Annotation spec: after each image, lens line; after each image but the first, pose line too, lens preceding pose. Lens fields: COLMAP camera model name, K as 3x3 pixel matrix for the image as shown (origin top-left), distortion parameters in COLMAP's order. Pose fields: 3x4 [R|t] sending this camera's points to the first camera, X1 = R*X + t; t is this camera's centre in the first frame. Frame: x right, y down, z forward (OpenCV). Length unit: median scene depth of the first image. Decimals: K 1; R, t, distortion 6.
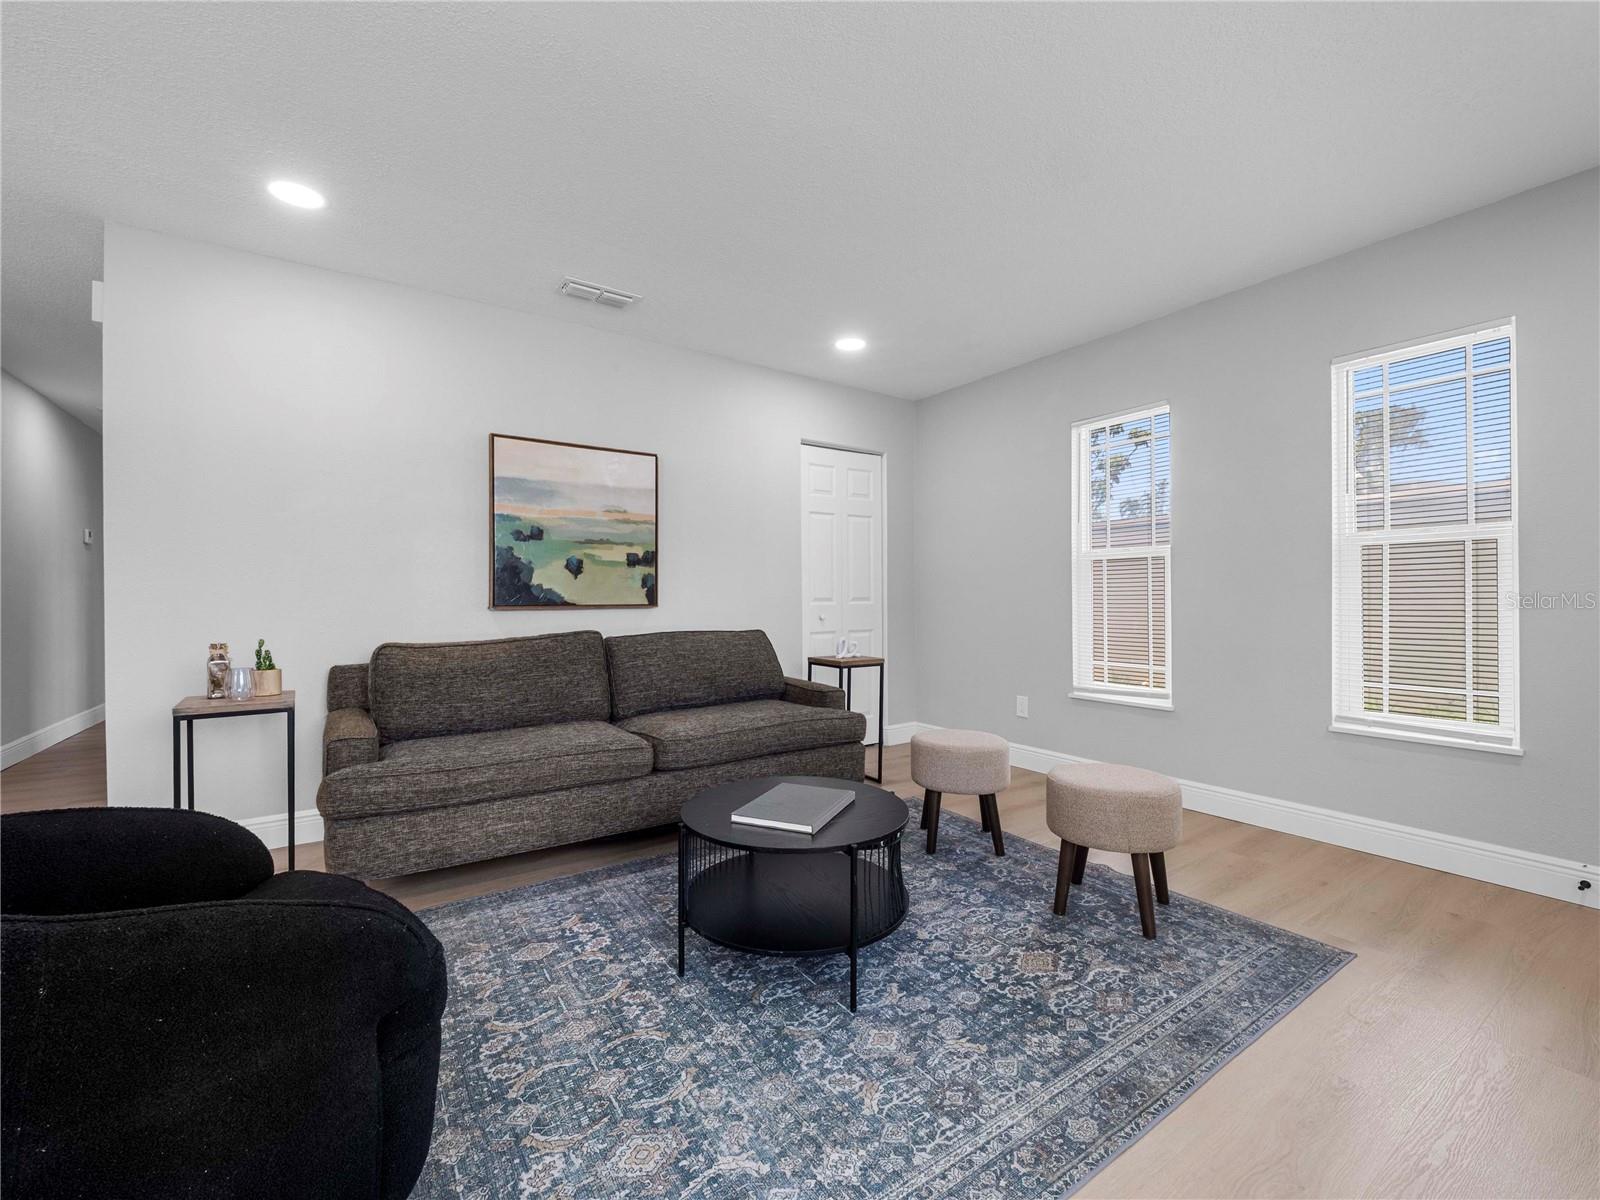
lens RADIAL K [[668.8, 0, 806.9], [0, 668.8, 597.7], [0, 0, 1]] dist [-0.000895, -0.005115]
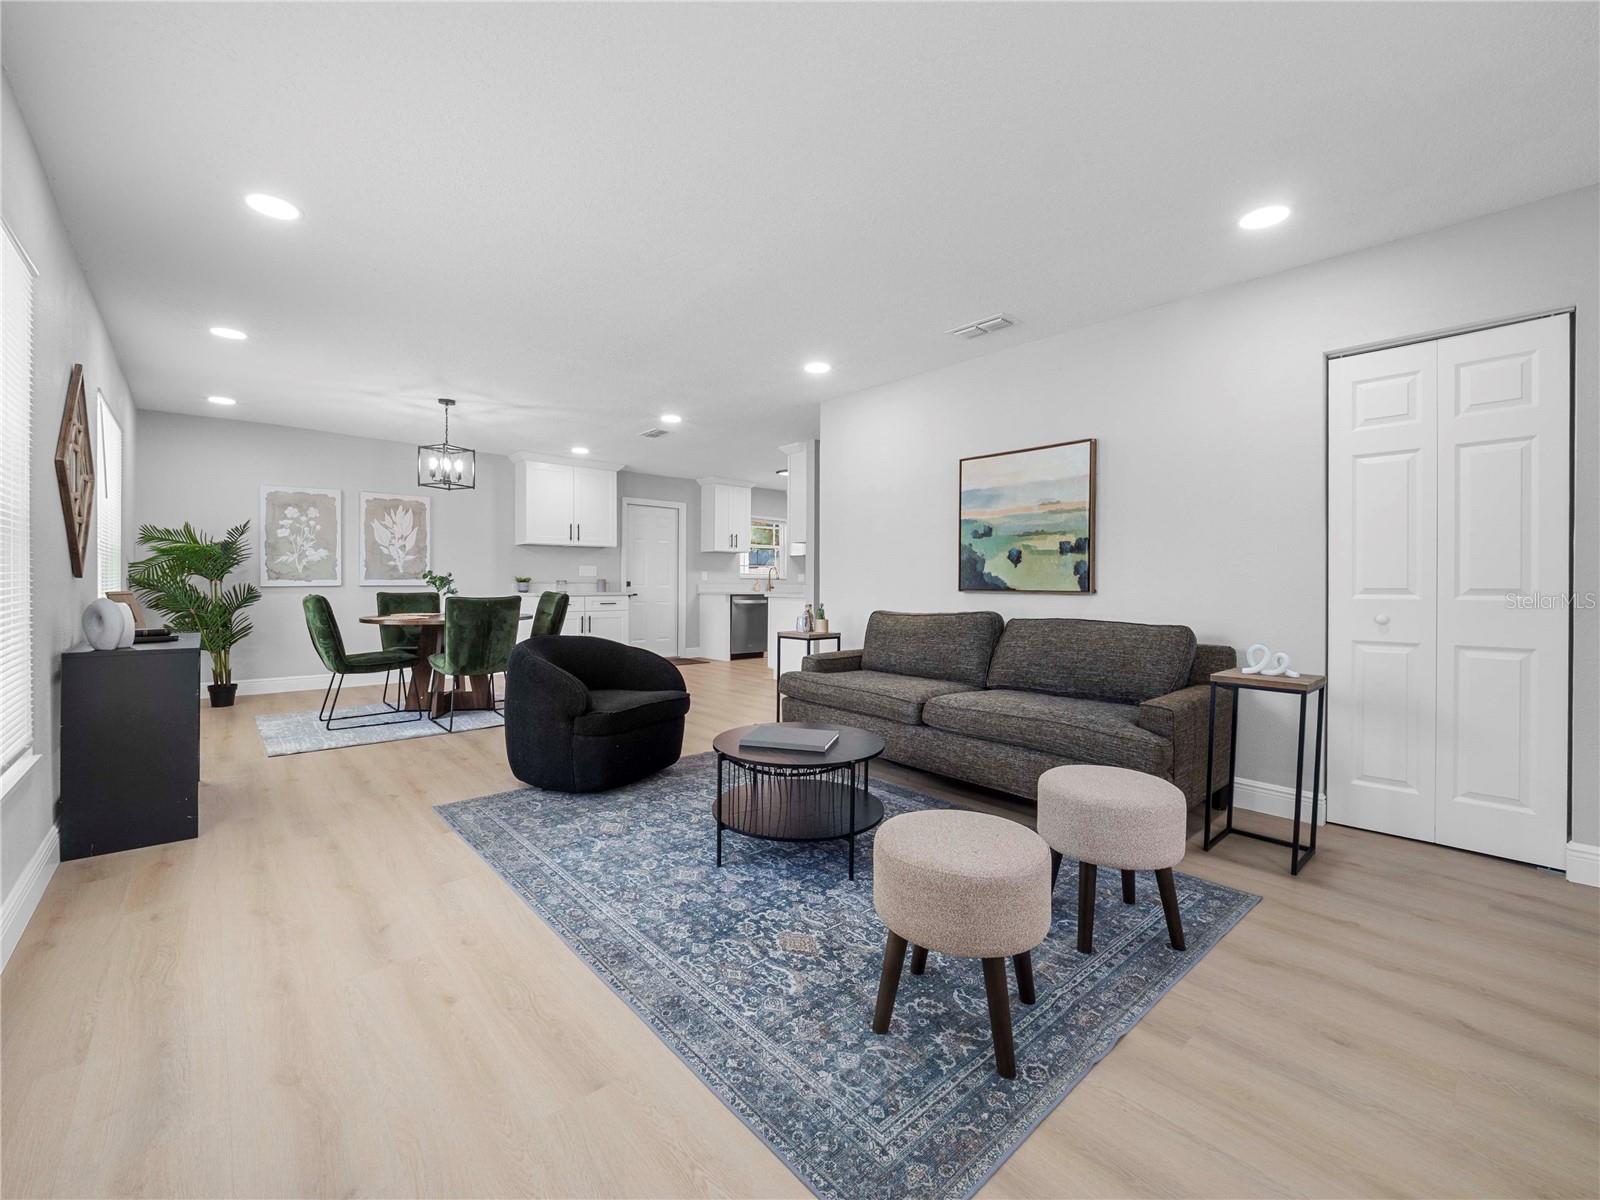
lens RADIAL K [[662.8, 0, 801.3], [0, 662.8, 593.6], [0, 0, 1]] dist [0.000733, -0.005905]
pose [[0.135226, 0.019987, -0.990613, 0.903076], [-0.011347, 0.999762, 0.018622, -0.000394], [0.990750, 0.008723, 0.135420, 0.587545]]
